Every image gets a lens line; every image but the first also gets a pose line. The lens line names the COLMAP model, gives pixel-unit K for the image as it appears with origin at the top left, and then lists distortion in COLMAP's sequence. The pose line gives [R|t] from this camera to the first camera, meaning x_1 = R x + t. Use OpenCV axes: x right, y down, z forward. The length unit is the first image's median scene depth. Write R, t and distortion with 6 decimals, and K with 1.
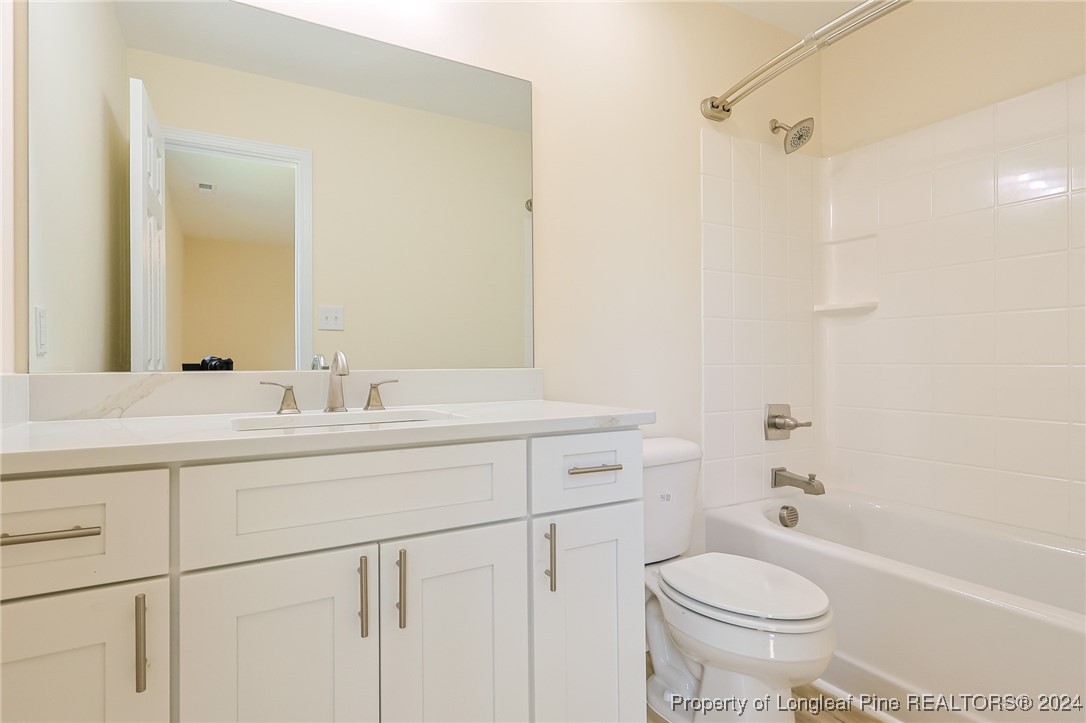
lens RADIAL K [[568.9, 0, 543.0], [0, 568.9, 361.5], [0, 0, 1]] dist [-0.001573, 0.000361]
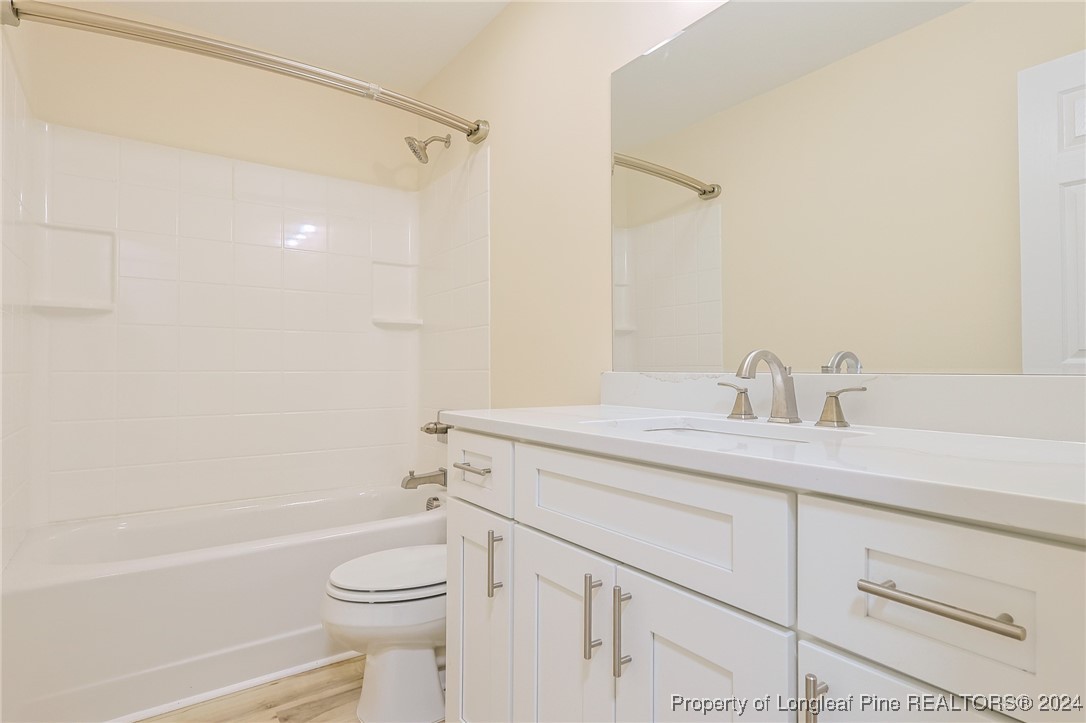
lens RADIAL K [[568.9, 0, 543.0], [0, 568.9, 361.5], [0, 0, 1]] dist [-0.001573, 0.000361]
pose [[0.096895, -0.011006, -0.995234, 0.450389], [-0.003097, 0.999931, -0.011359, 0.011193], [0.995290, 0.004182, 0.096854, 0.620938]]
